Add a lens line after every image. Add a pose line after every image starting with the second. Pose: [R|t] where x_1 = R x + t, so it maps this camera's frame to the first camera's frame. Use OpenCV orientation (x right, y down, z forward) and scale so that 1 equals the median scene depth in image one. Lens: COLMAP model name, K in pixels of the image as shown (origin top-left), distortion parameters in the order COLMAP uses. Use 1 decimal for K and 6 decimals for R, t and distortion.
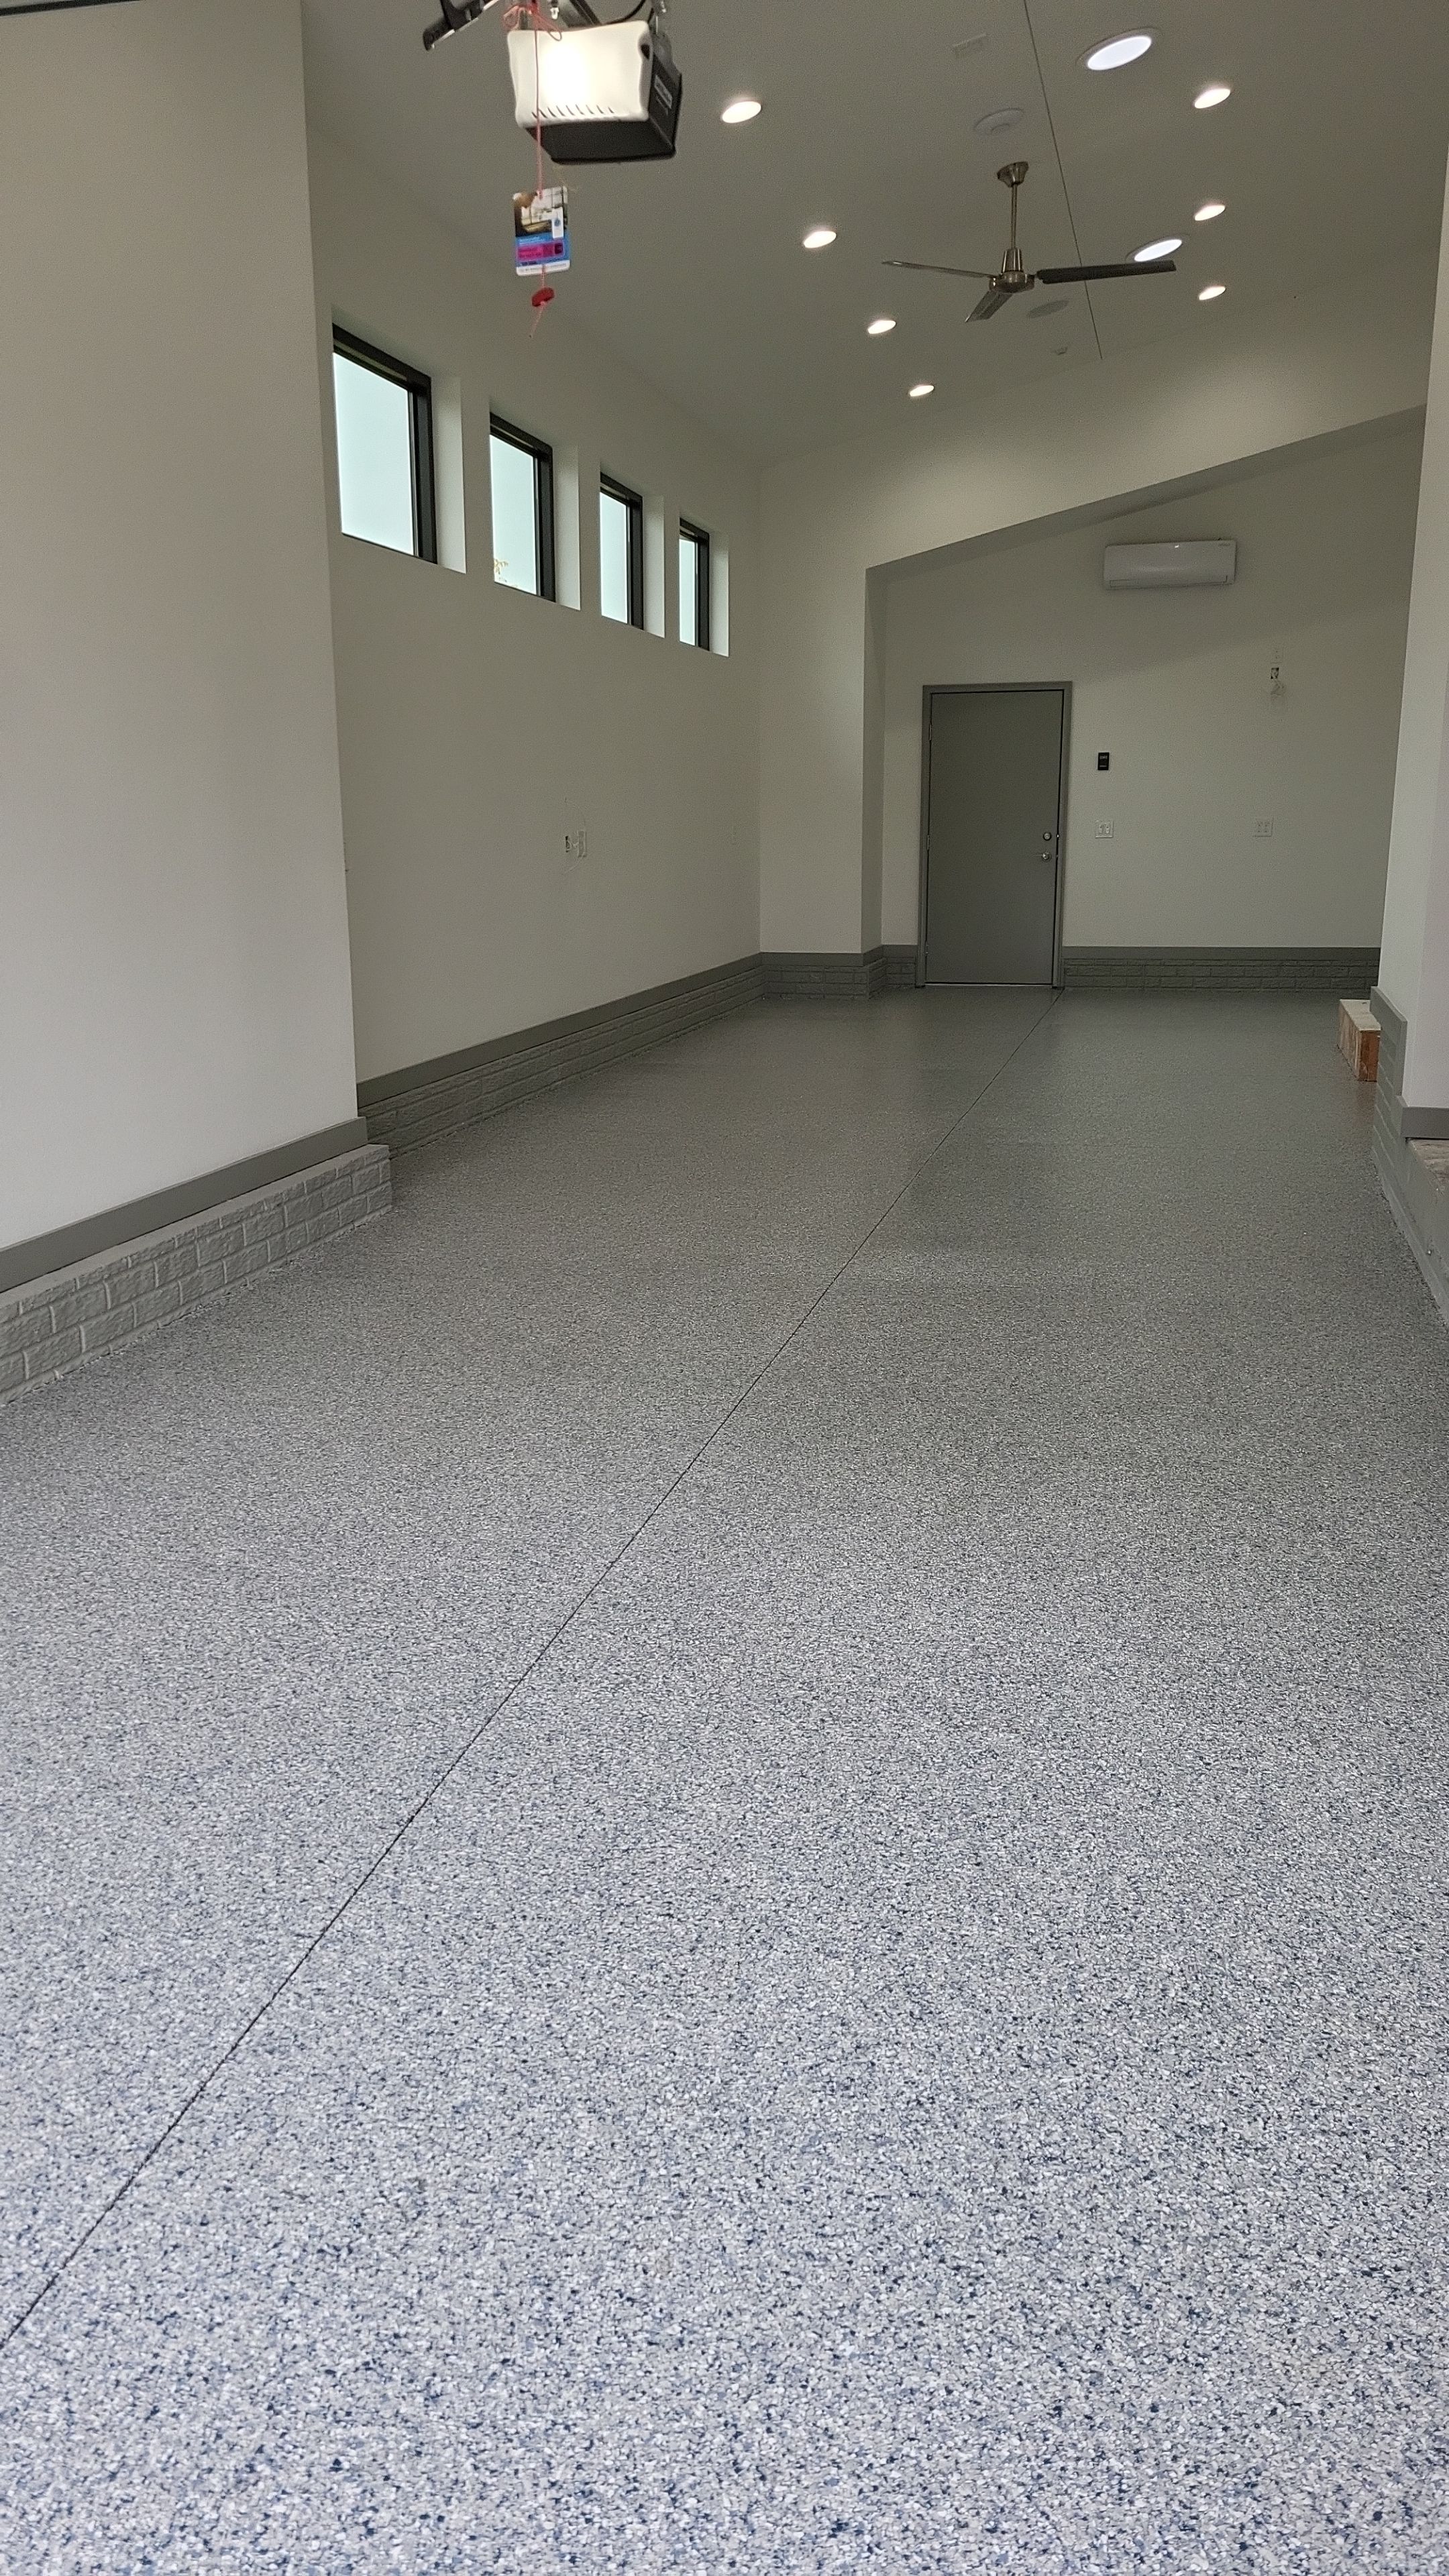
lens RADIAL K [[1932.8, 0, 723.5], [0, 1932.8, 1279.2], [0, 0, 1]] dist [0.050607, 0.000369]
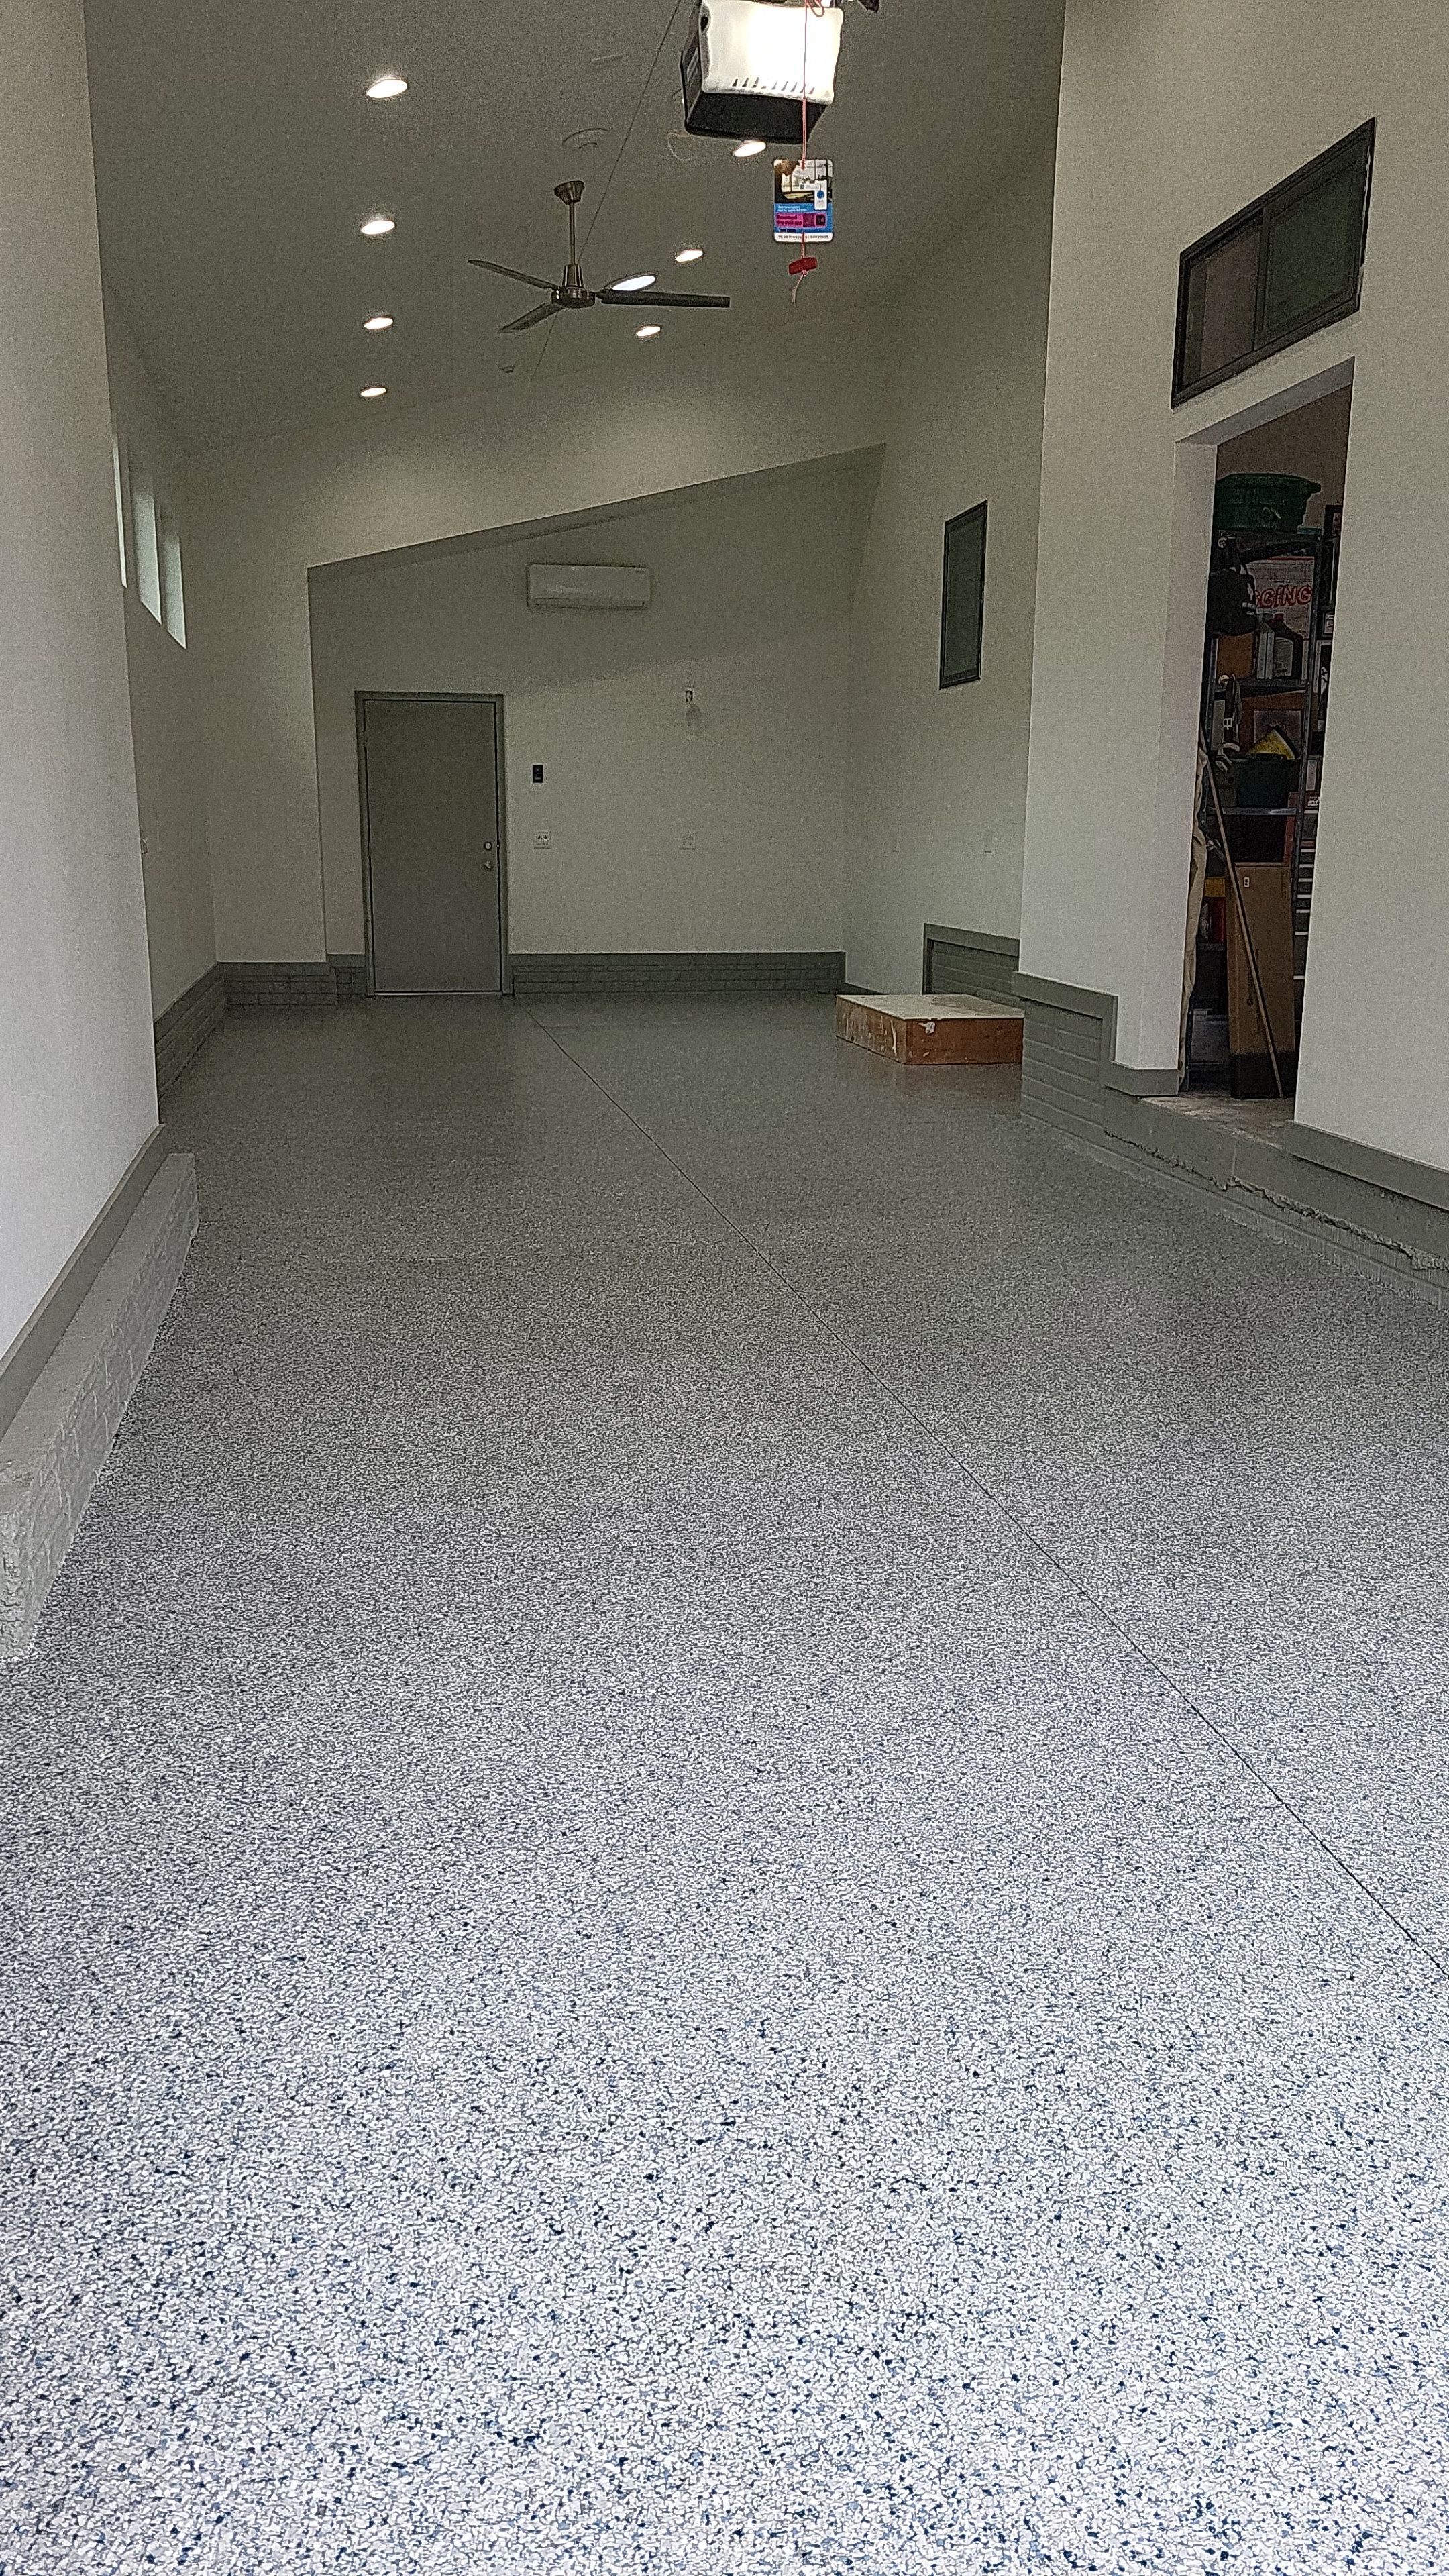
lens RADIAL K [[1932.8, 0, 725.6], [0, 1932.8, 1296.3], [0, 0, 1]] dist [0.050607, 0.000369]
pose [[0.912461, -0.083628, 0.400526, -0.204006], [0.085266, 0.996263, 0.013766, 0.004907], [-0.400180, 0.021591, 0.916182, 0.033571]]
